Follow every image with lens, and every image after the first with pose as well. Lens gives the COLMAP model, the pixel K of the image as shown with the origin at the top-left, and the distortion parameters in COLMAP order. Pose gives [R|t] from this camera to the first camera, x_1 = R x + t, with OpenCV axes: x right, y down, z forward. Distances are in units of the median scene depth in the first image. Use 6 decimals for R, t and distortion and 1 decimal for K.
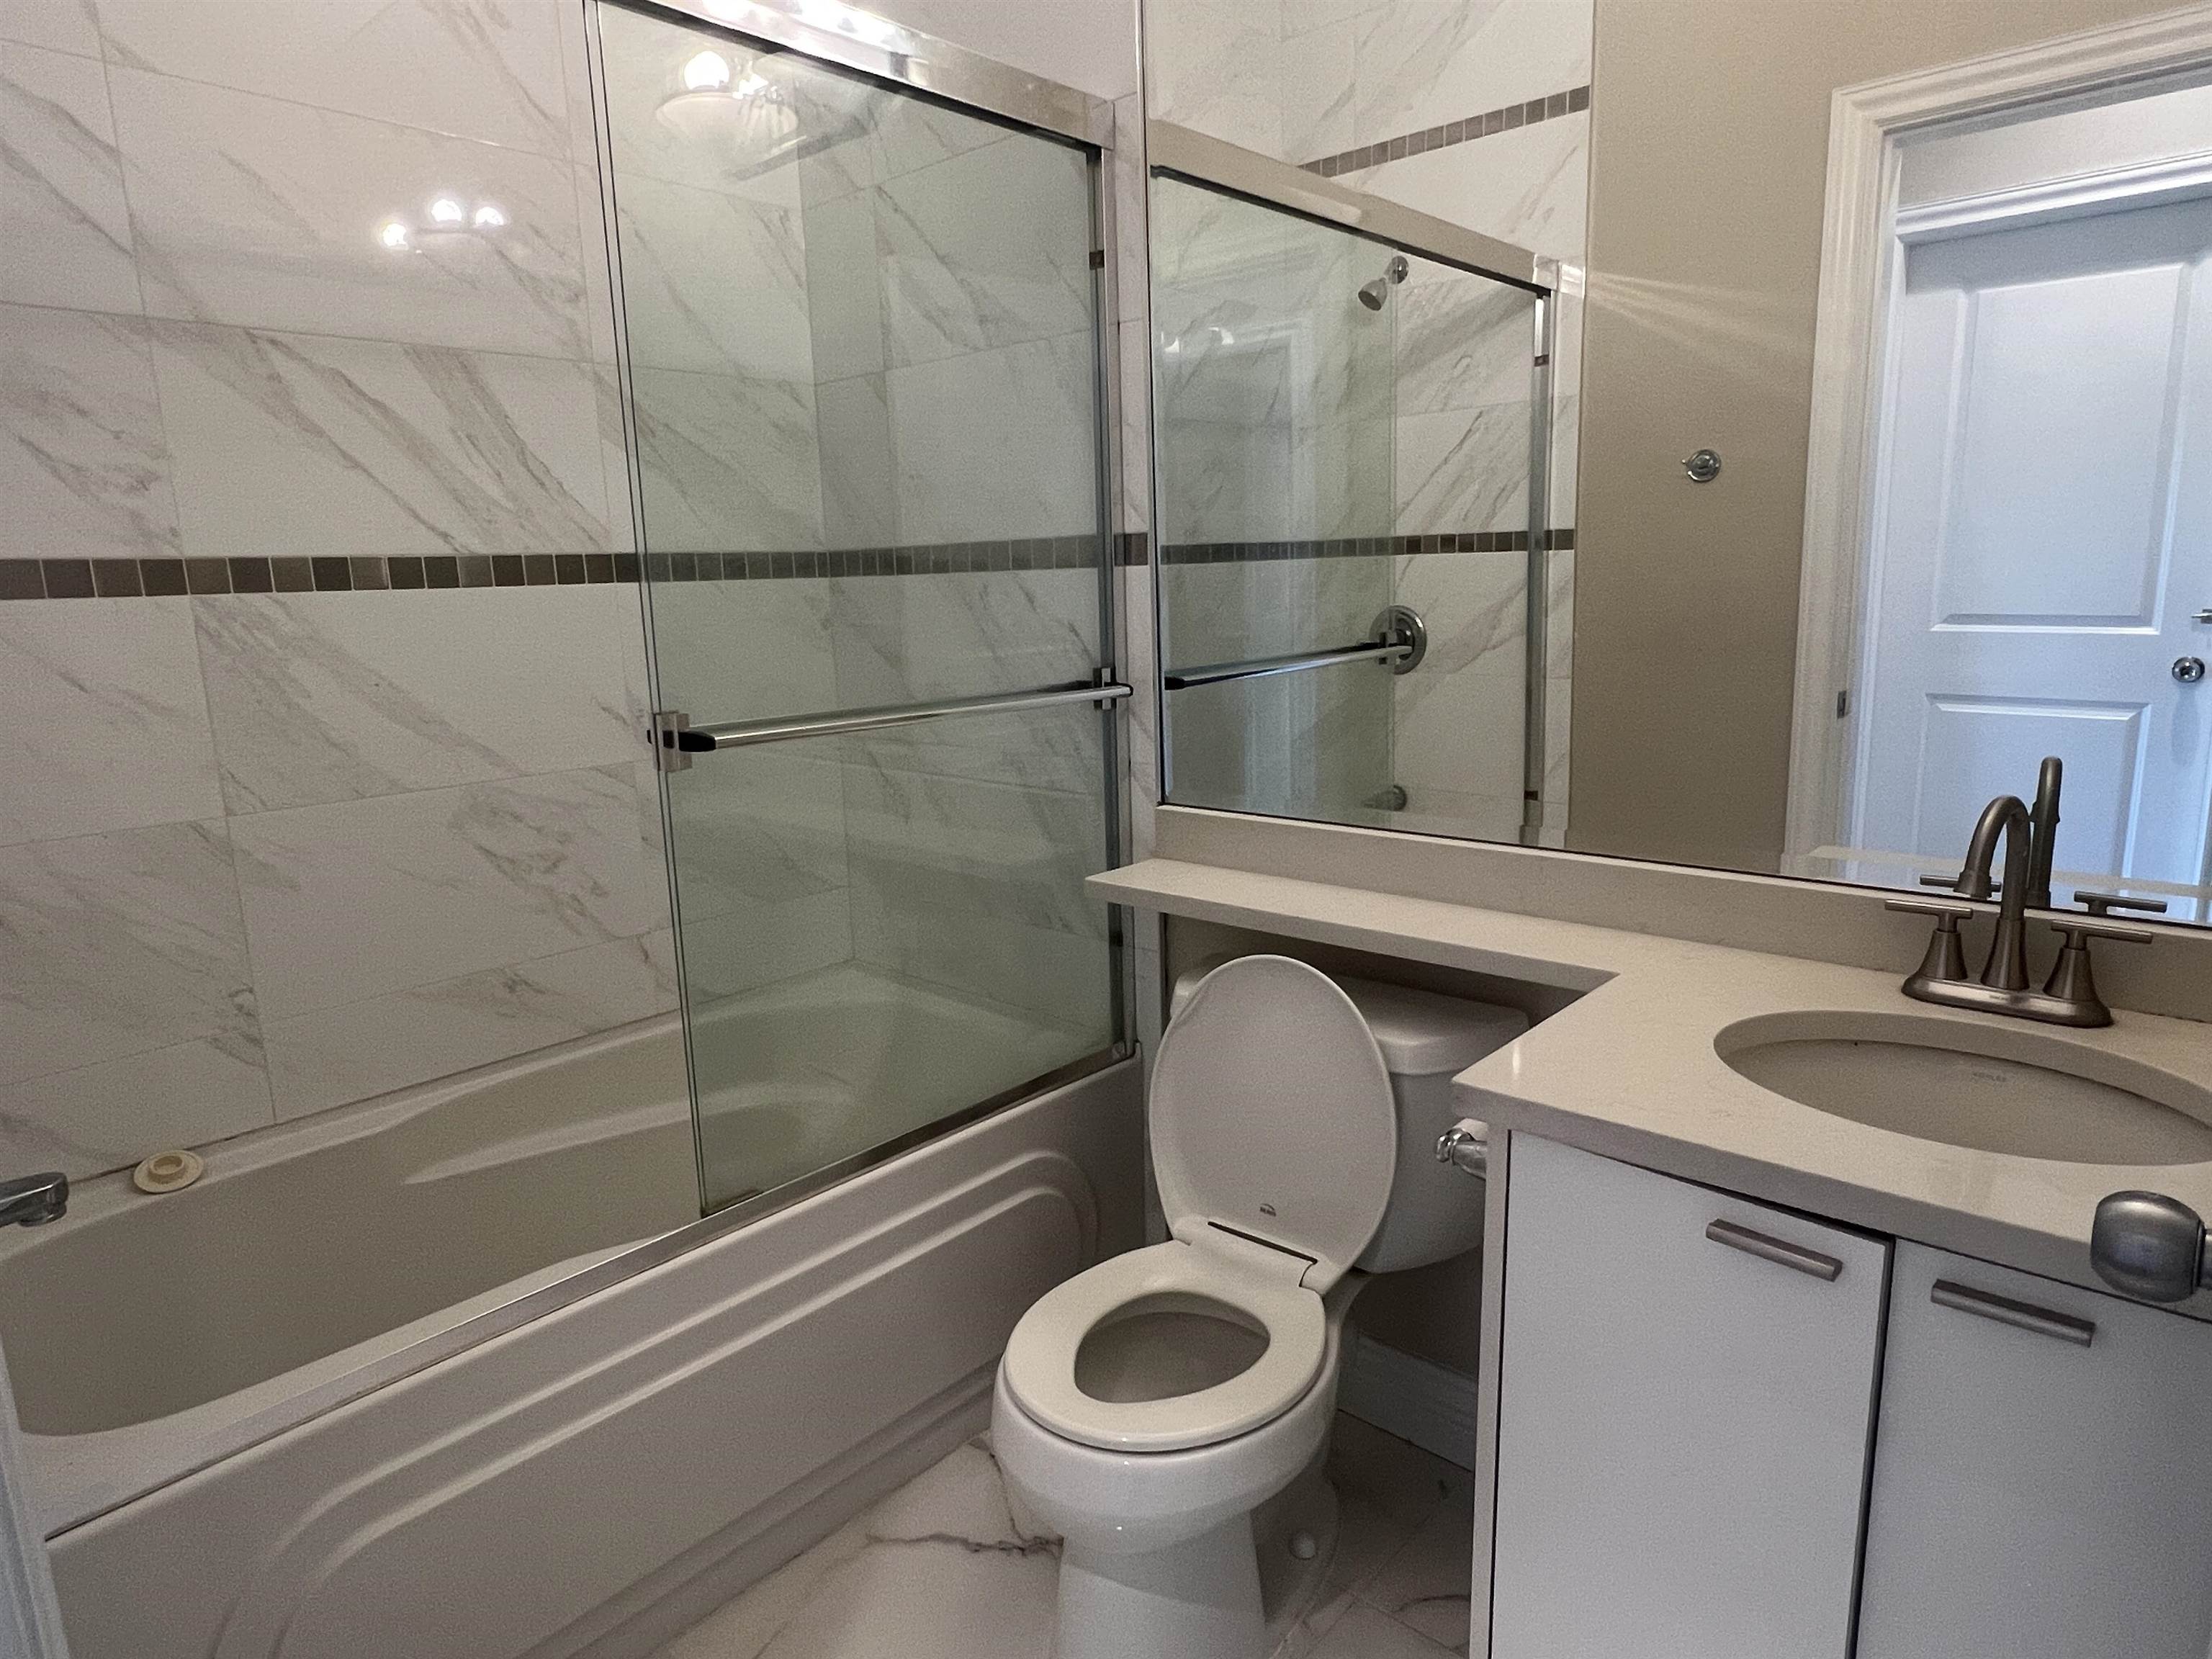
lens RADIAL K [[1319.1, 0, 1108.3], [0, 1319.1, 834.8], [0, 0, 1]] dist [-0.001398, 0.000692]
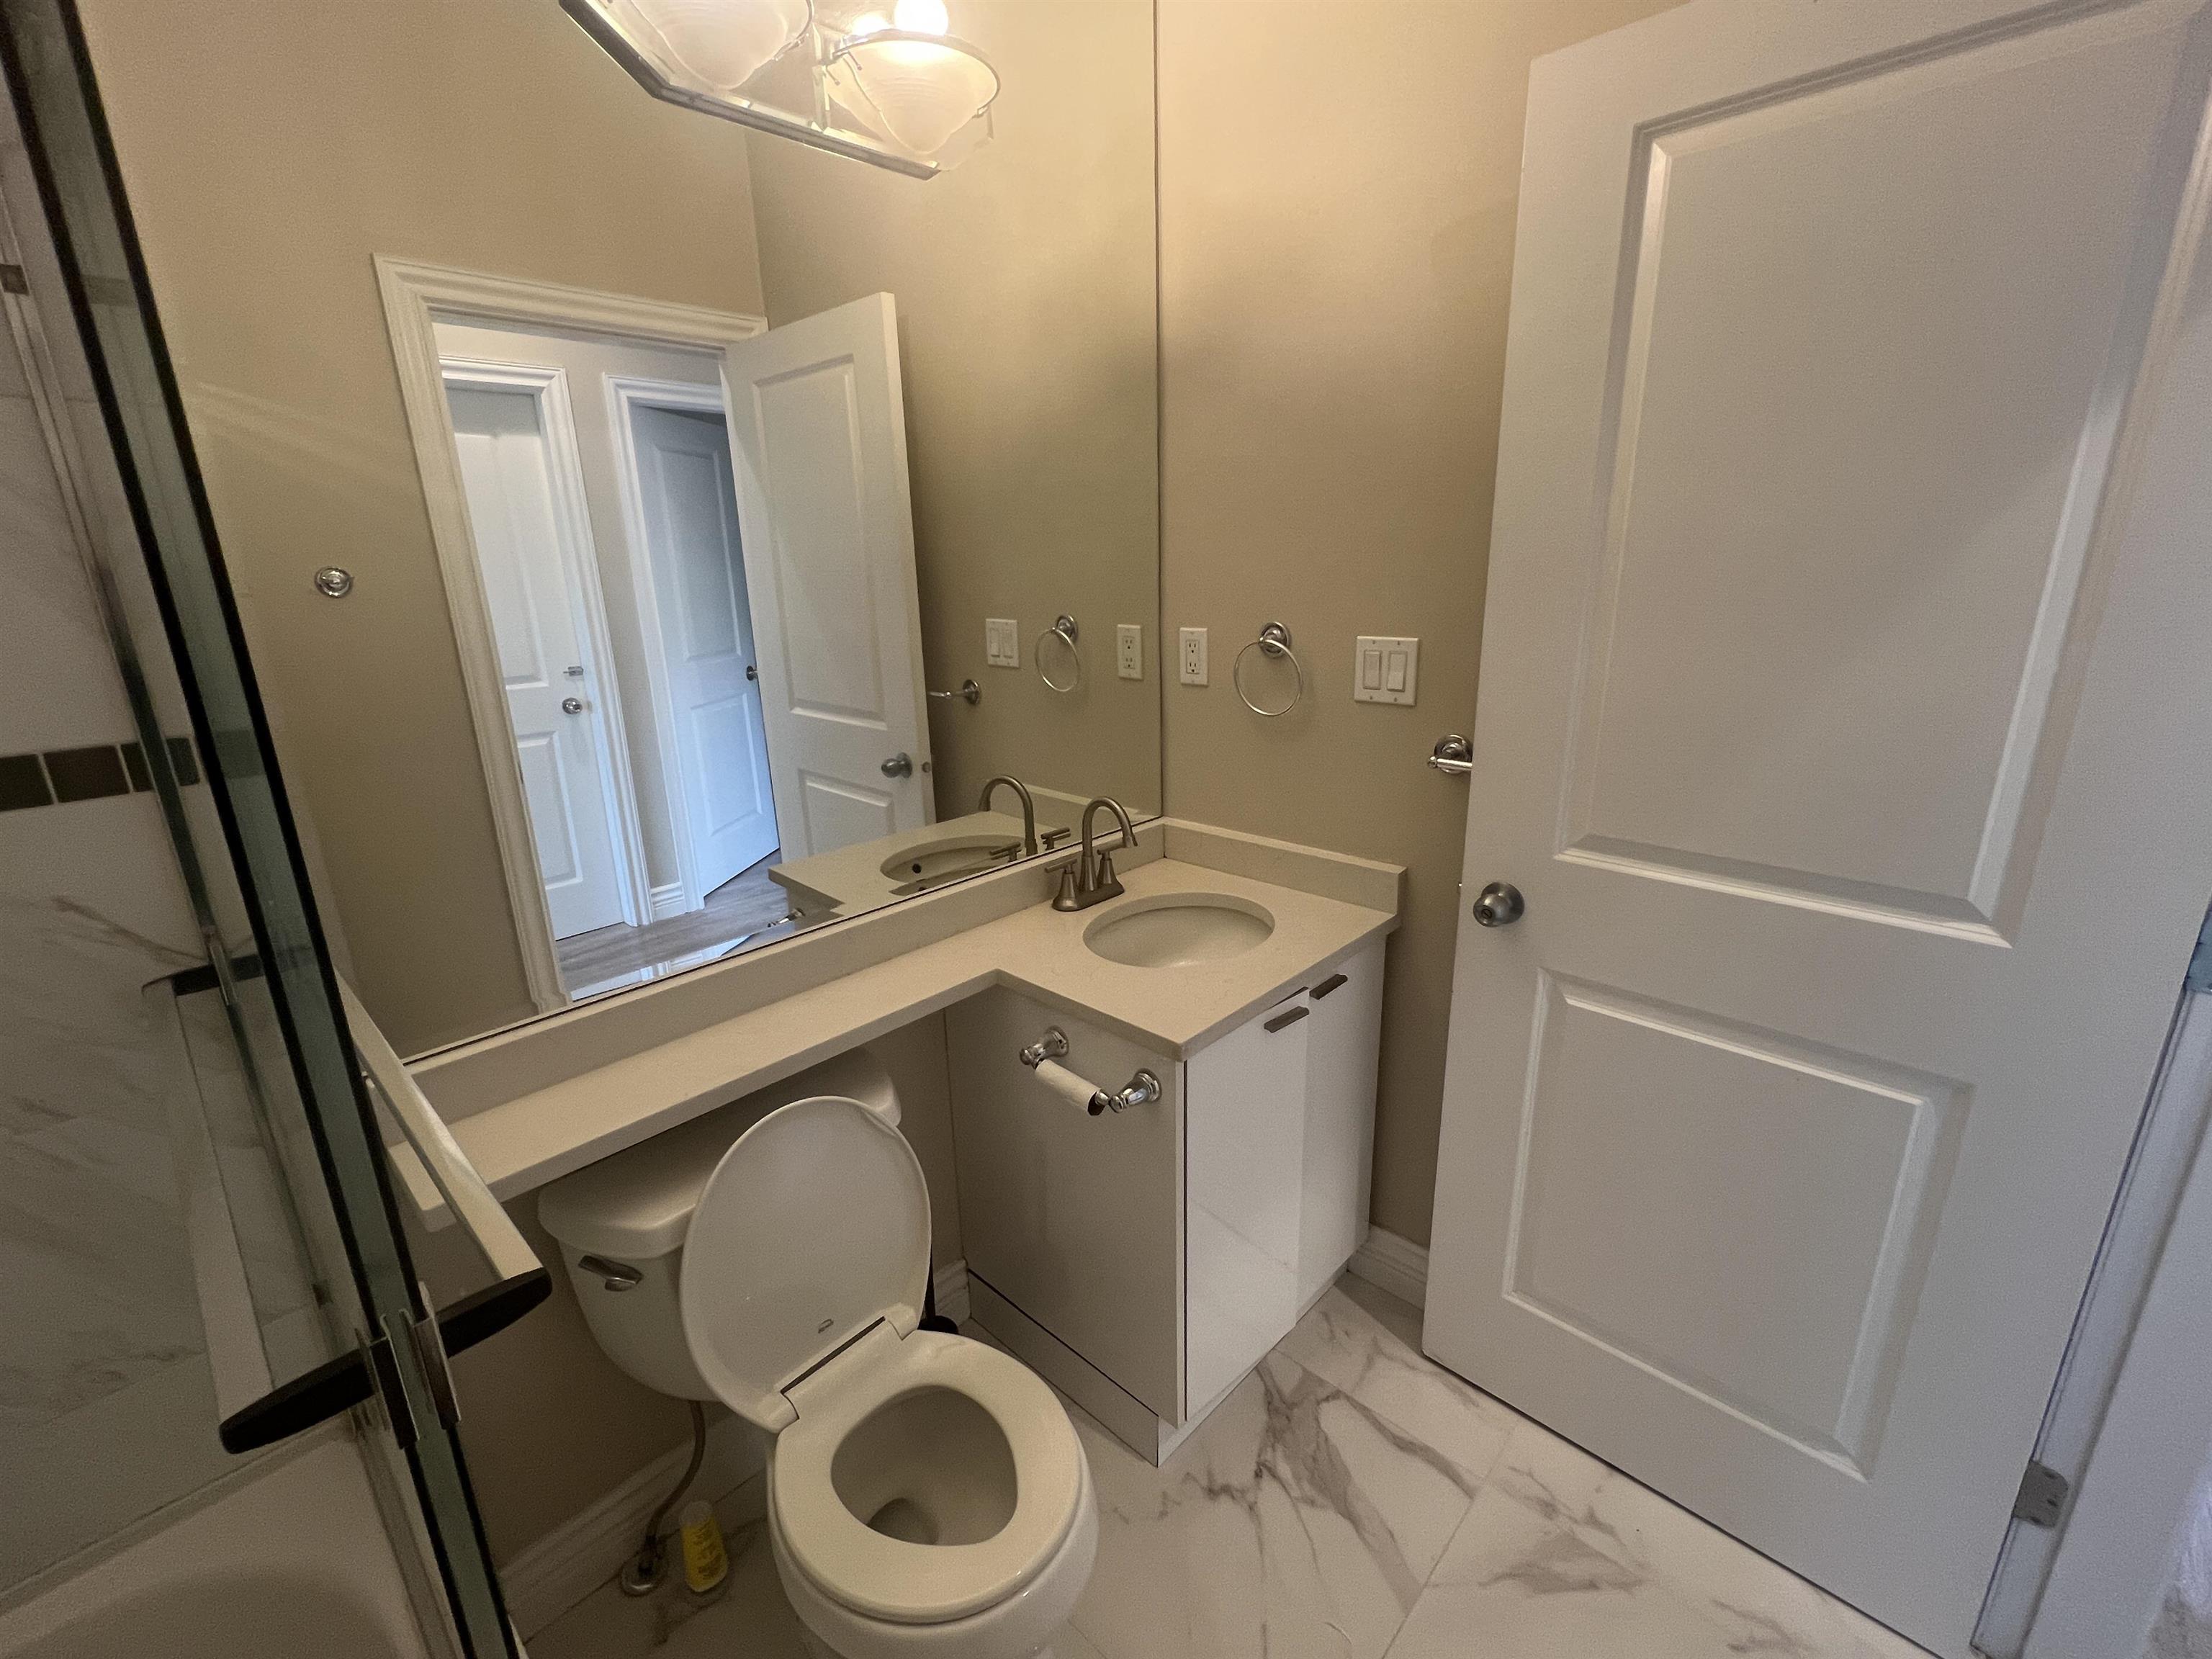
lens RADIAL K [[917.1, 0, 1121.7], [0, 917.1, 819.7], [0, 0, 1]] dist [0.001925, 0.000226]
pose [[0.014247, -0.245257, 0.969353, -0.427720], [0.208937, 0.948781, 0.236981, -0.200315], [-0.977825, 0.199157, 0.064760, 0.537776]]
